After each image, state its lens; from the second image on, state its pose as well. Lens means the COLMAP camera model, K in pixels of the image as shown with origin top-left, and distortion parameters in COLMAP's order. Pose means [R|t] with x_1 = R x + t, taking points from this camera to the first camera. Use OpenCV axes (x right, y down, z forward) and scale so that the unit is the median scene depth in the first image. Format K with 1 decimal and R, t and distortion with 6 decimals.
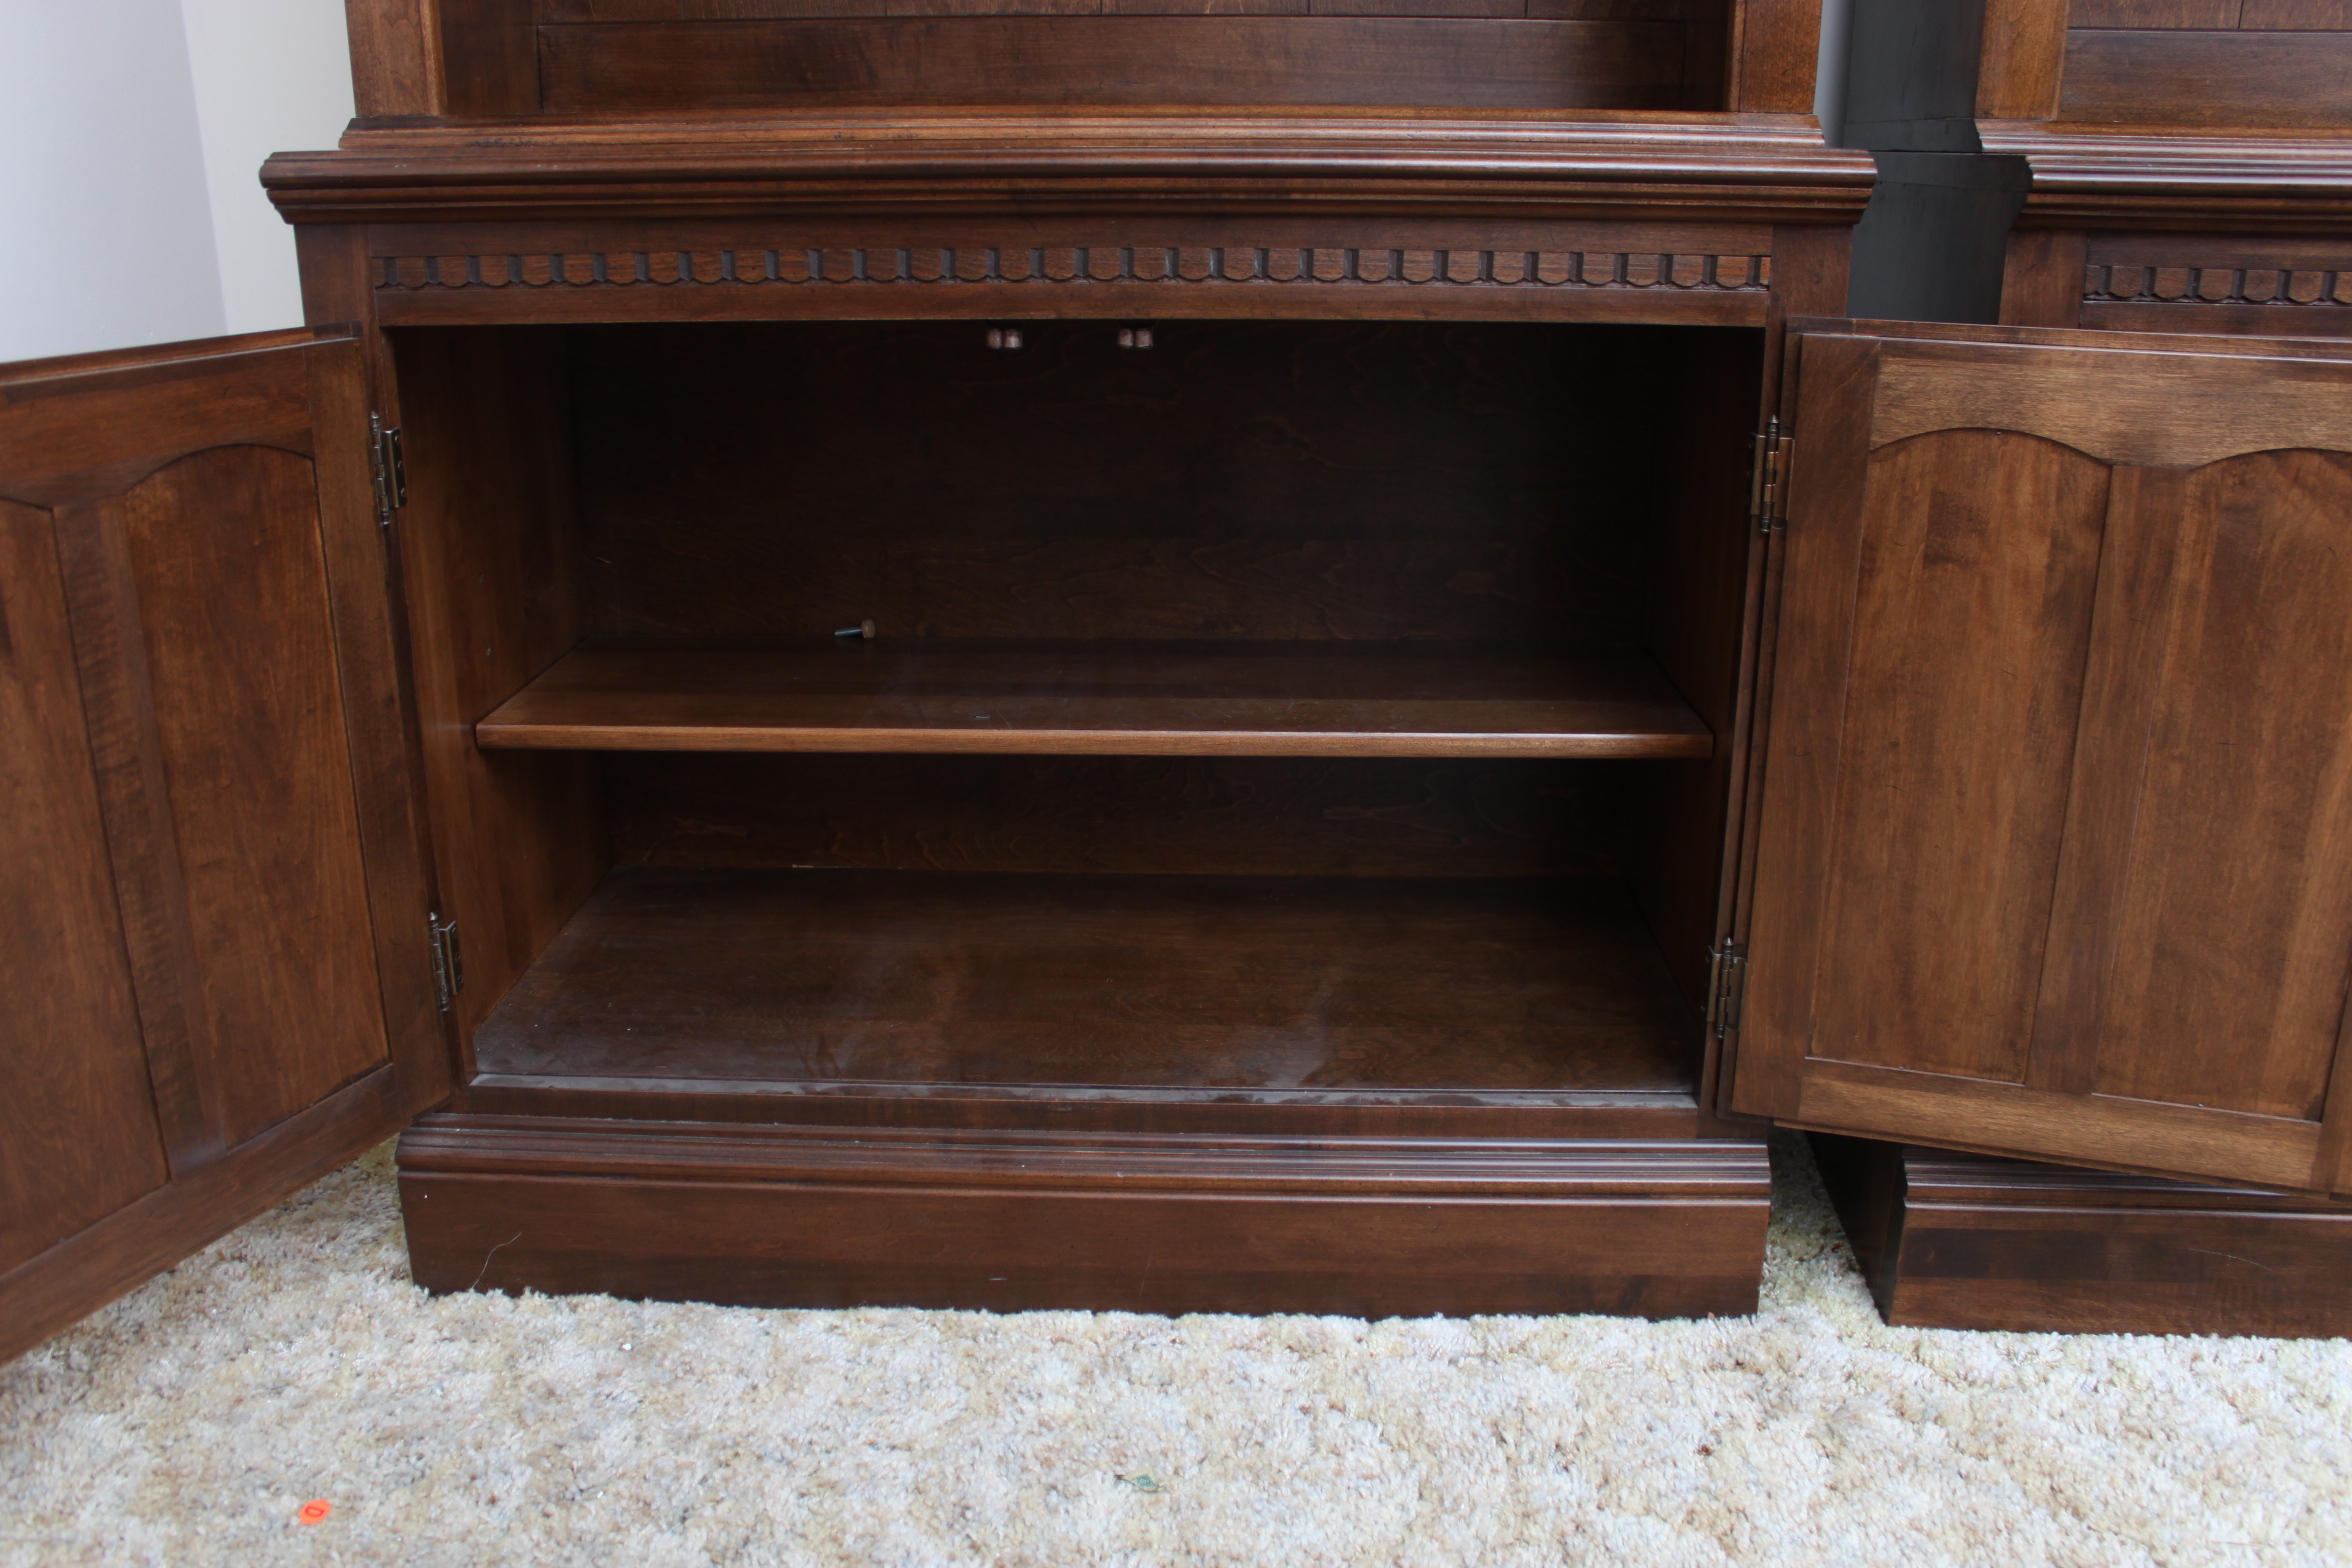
lens RADIAL K [[1943.0, 0, 1176.0], [0, 1943.0, 784.0], [0, 0, 1]] dist [-0.155274, 0.117004]
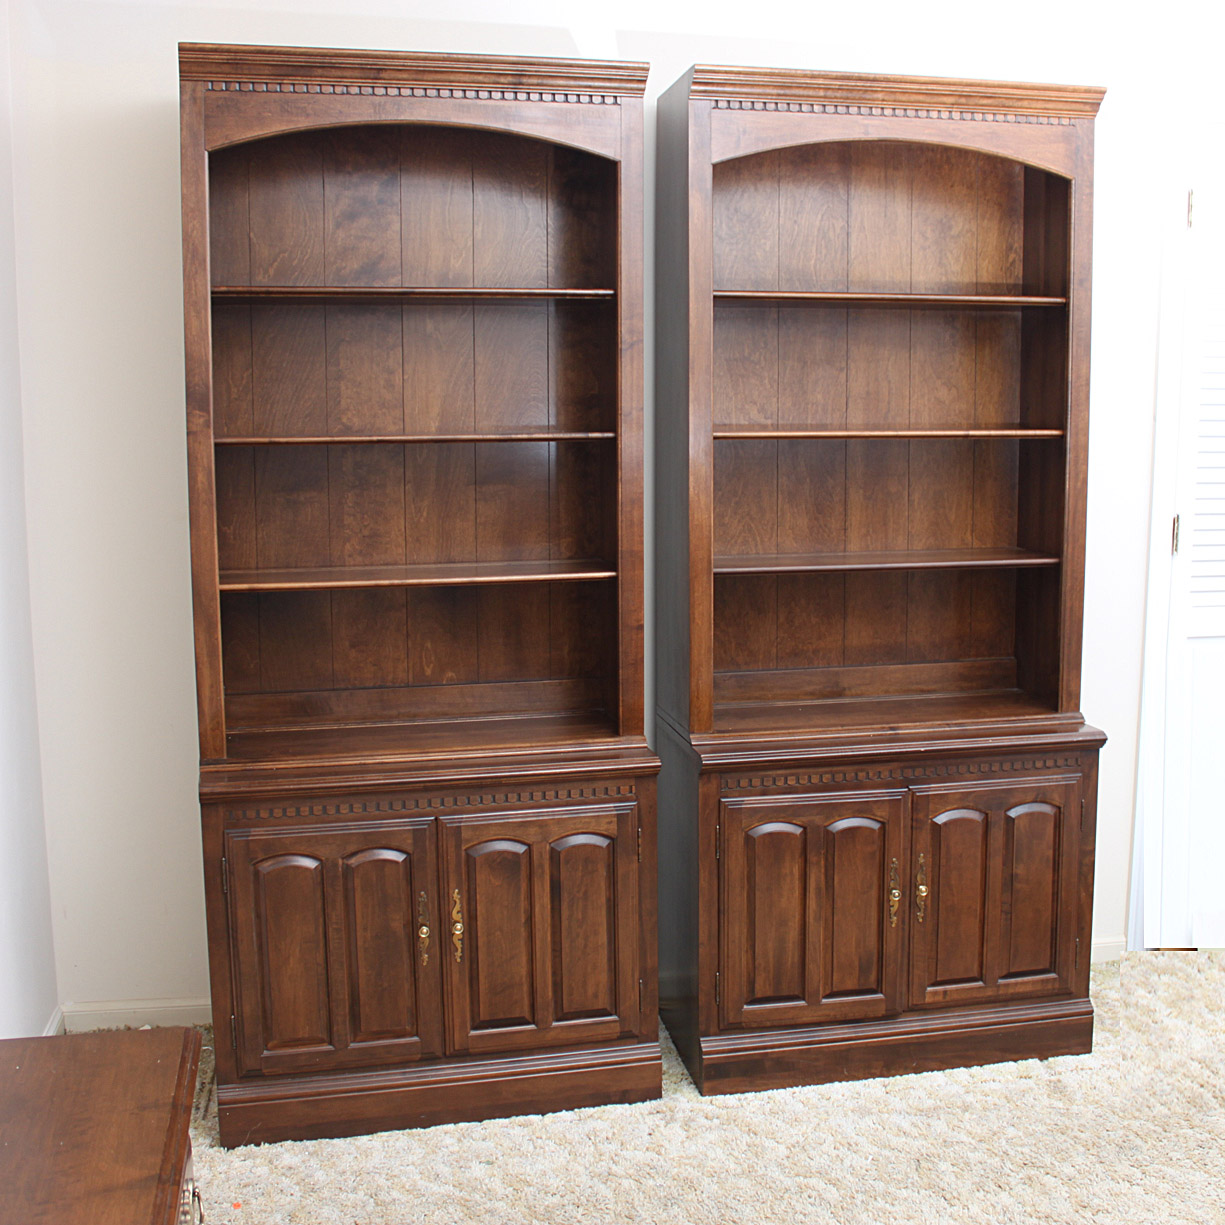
lens RADIAL K [[1565.2, 0, 643.7], [0, 1565.2, 607.6], [0, 0, 1]] dist [-0.144764, 0.070168]
pose [[0.957313, -0.043102, 0.285822, -0.440827], [0.094298, 0.981291, -0.167857, -0.099233], [-0.273240, 0.187644, 0.943467, -1.636086]]
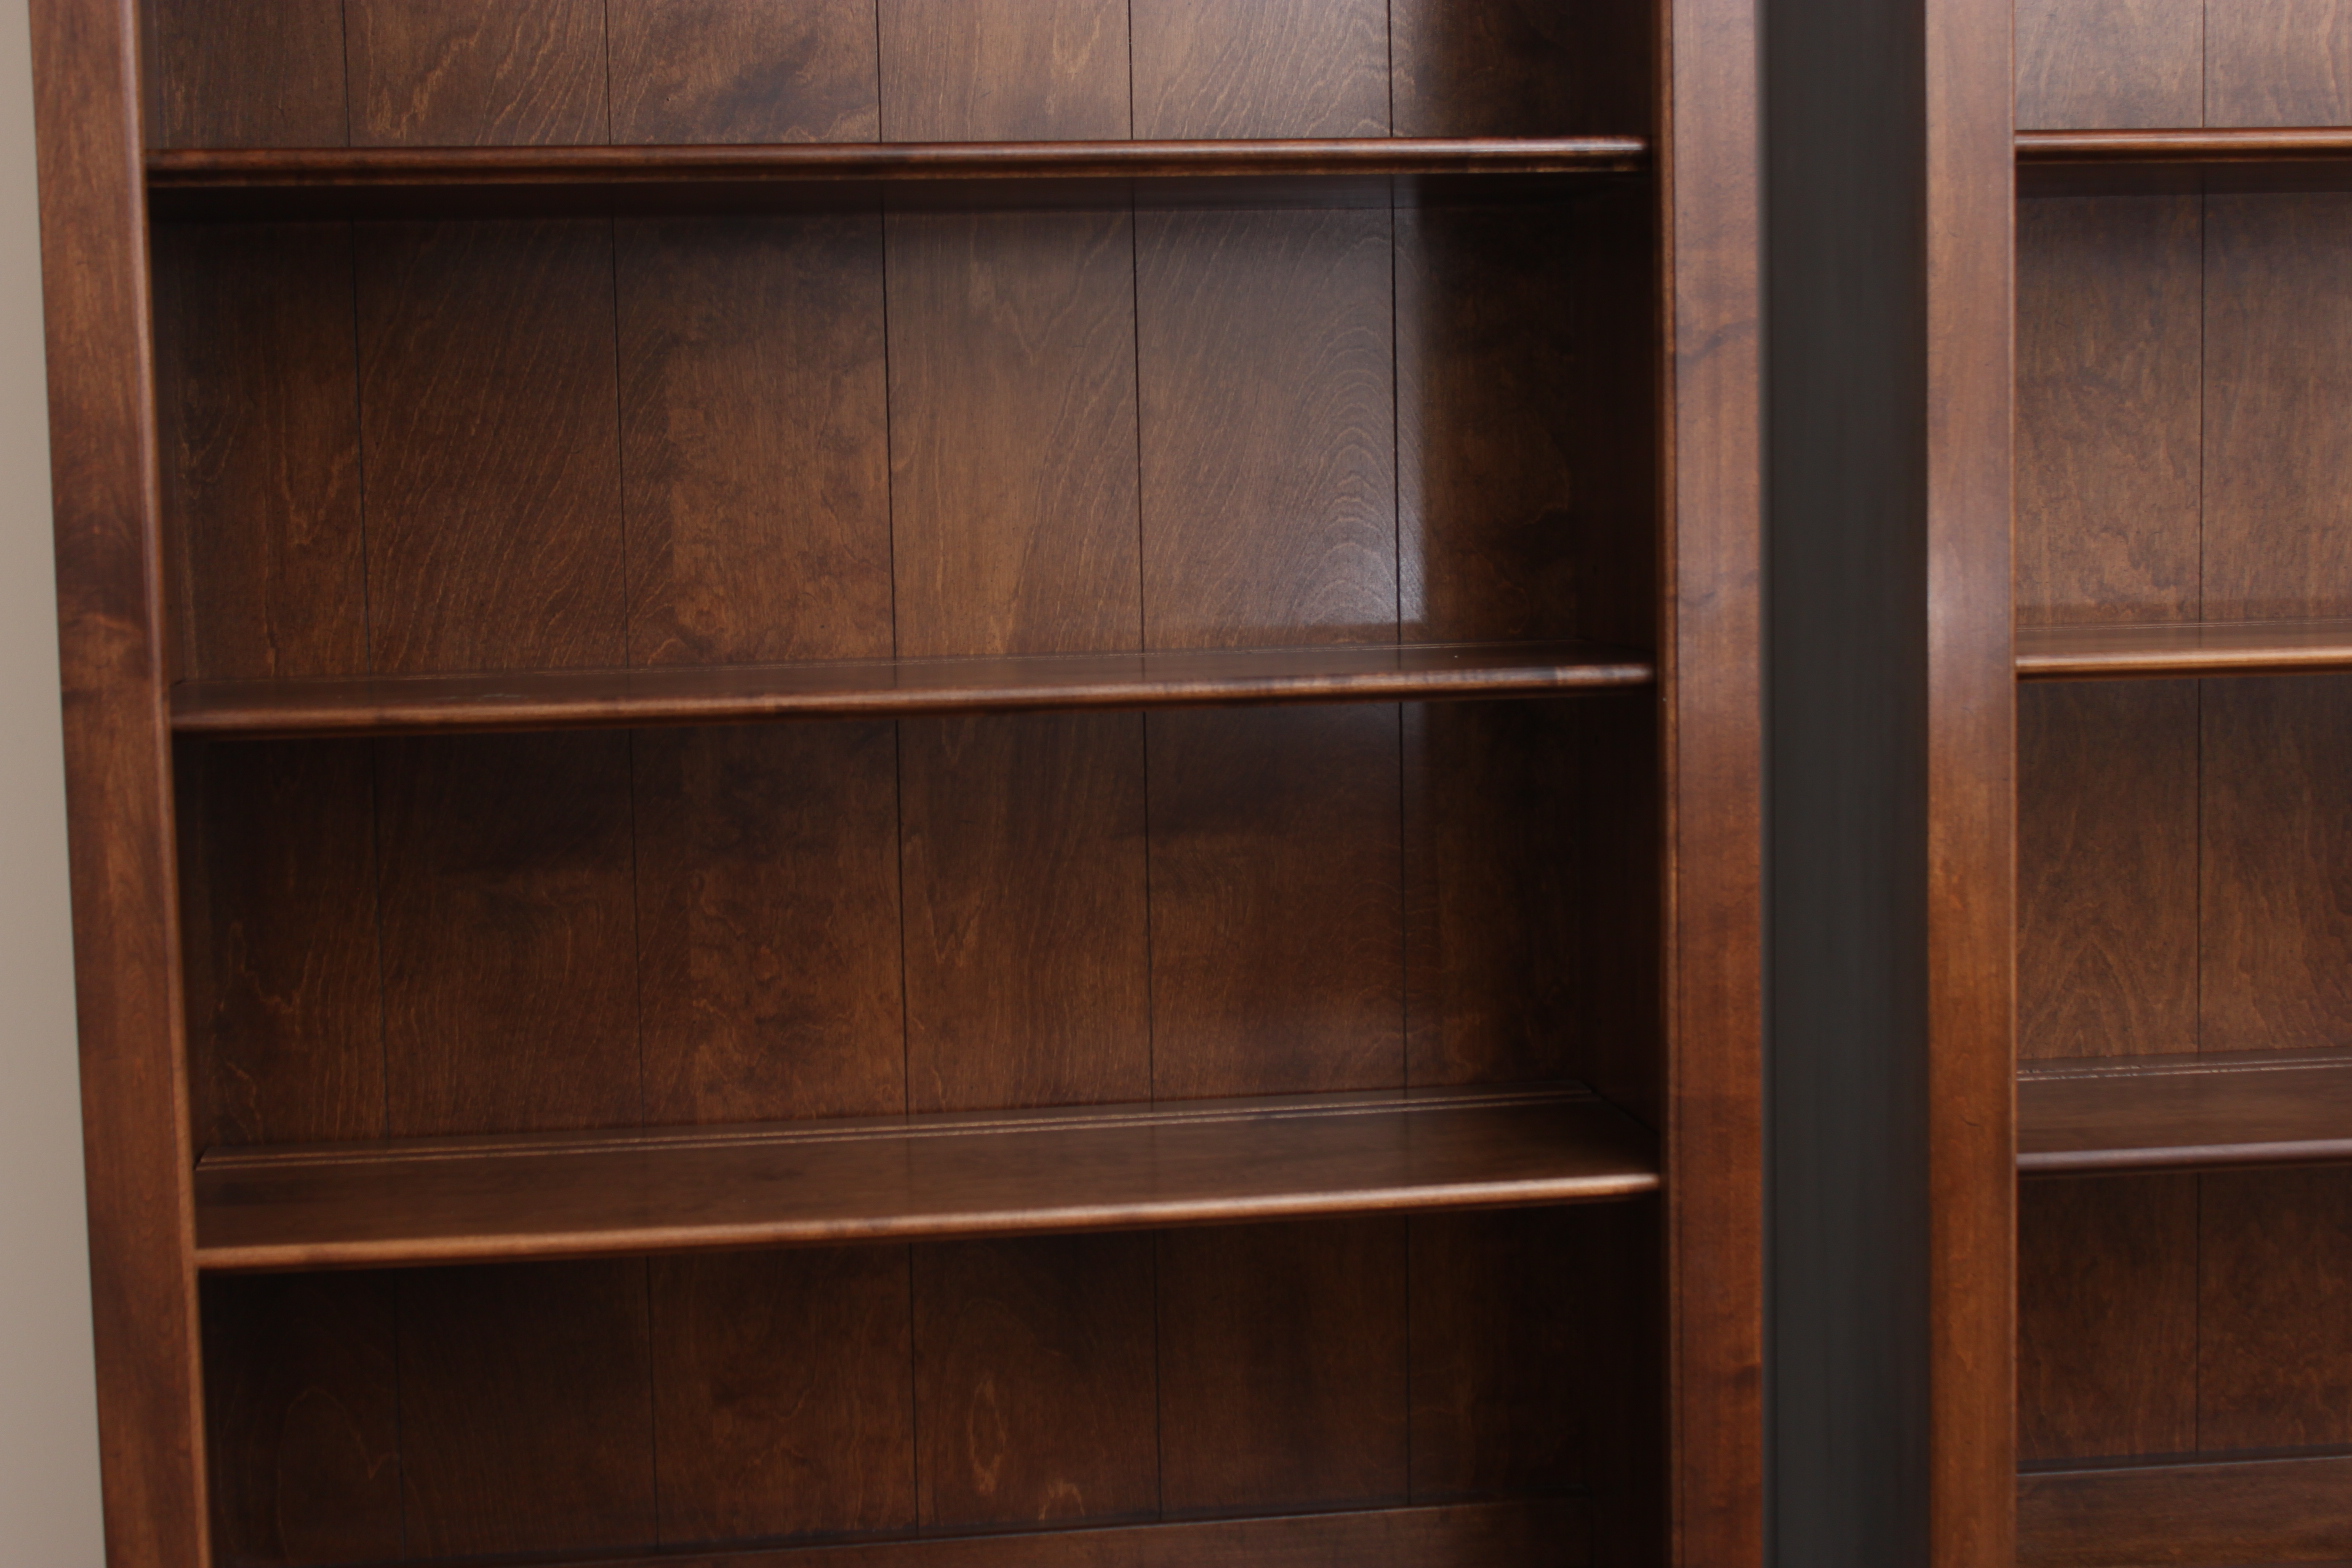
lens RADIAL K [[3519.5, 0, 1176.0], [0, 3519.5, 784.0], [0, 0, 1]] dist [-0.027598, -0.005532]
pose [[0.982548, -0.040895, 0.181459, -0.231488], [0.079756, 0.973931, -0.212362, -0.455110], [-0.168044, 0.223128, 0.960195, -0.697326]]
